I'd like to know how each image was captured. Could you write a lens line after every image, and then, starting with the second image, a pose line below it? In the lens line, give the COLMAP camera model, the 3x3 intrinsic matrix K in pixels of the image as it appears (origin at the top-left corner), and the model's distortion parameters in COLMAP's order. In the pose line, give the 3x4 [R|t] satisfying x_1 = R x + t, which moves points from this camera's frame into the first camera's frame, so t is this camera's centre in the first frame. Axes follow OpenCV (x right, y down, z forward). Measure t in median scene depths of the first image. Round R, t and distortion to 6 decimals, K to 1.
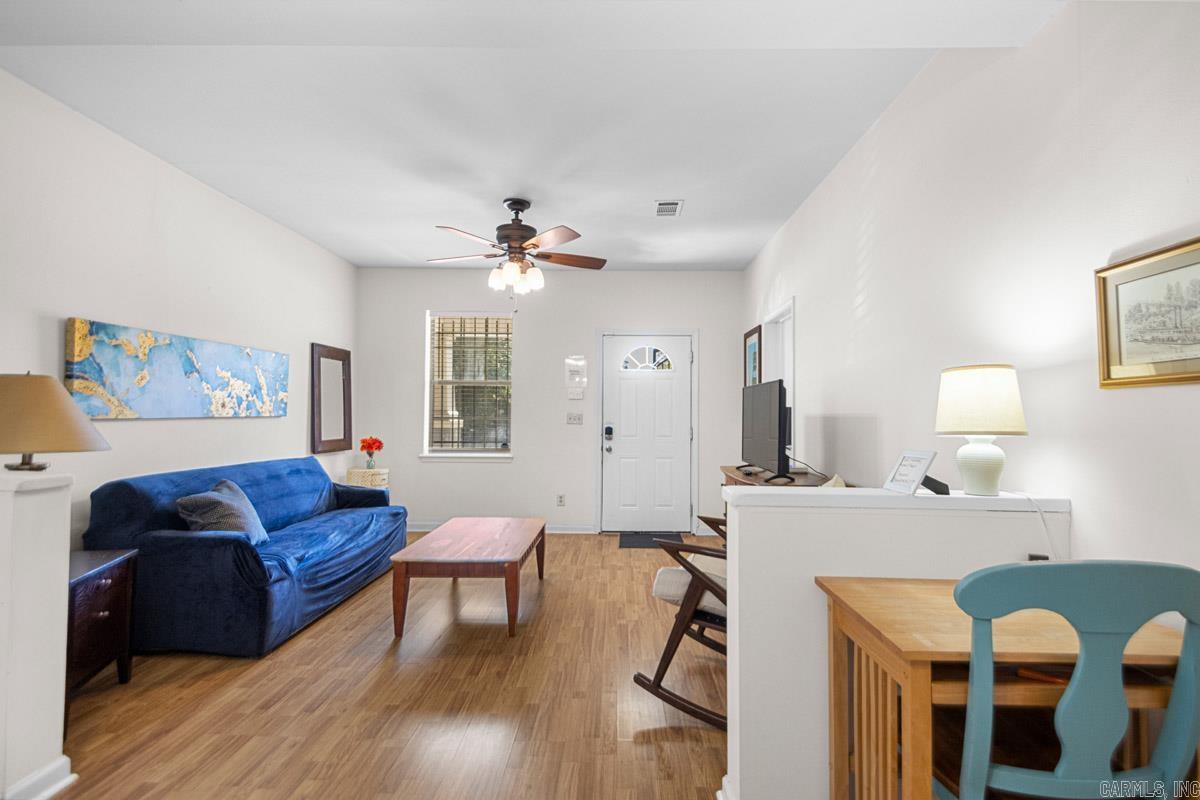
lens RADIAL K [[550.7, 0, 600.3], [0, 550.7, 397.9], [0, 0, 1]] dist [0.001875, -0.006043]
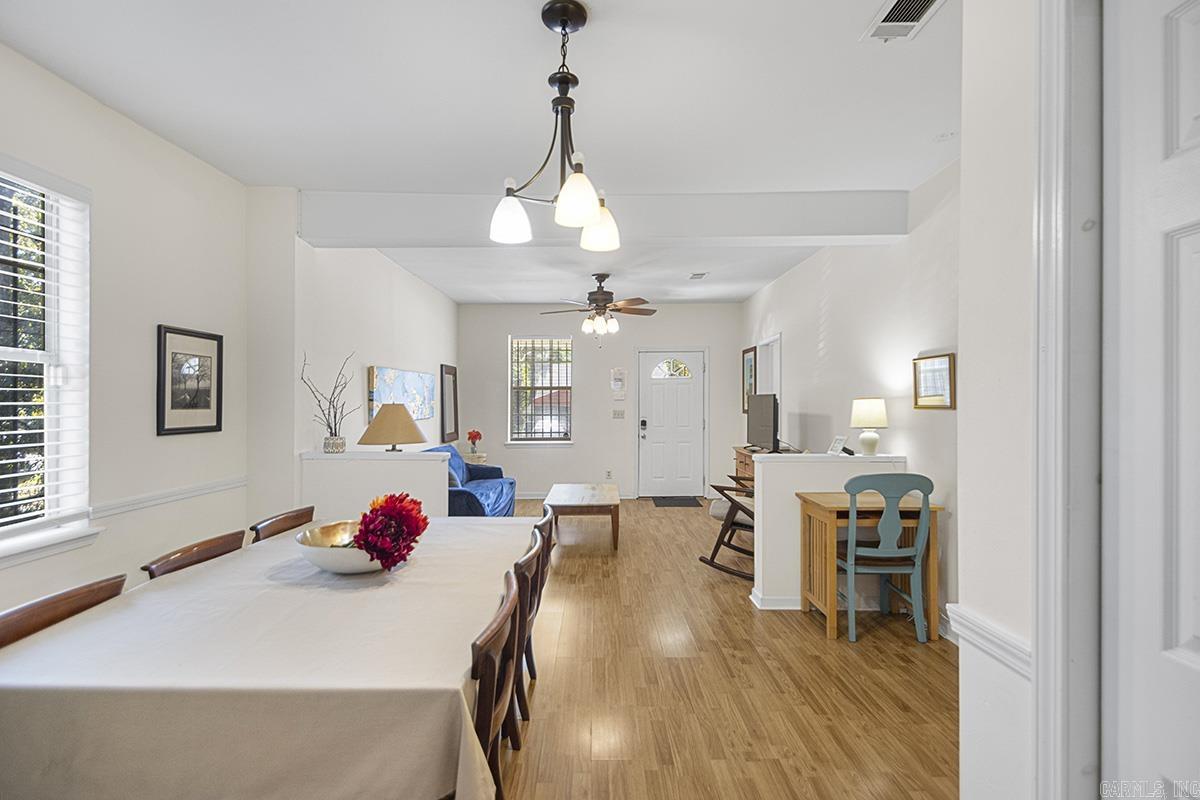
lens RADIAL K [[550.7, 0, 600.0], [0, 550.7, 403.9], [0, 0, 1]] dist [0.001875, -0.006043]
pose [[0.999371, -0.013129, 0.032949, -0.210178], [0.011955, 0.999296, 0.035575, -0.056384], [-0.033393, -0.035159, 0.998824, -0.533943]]
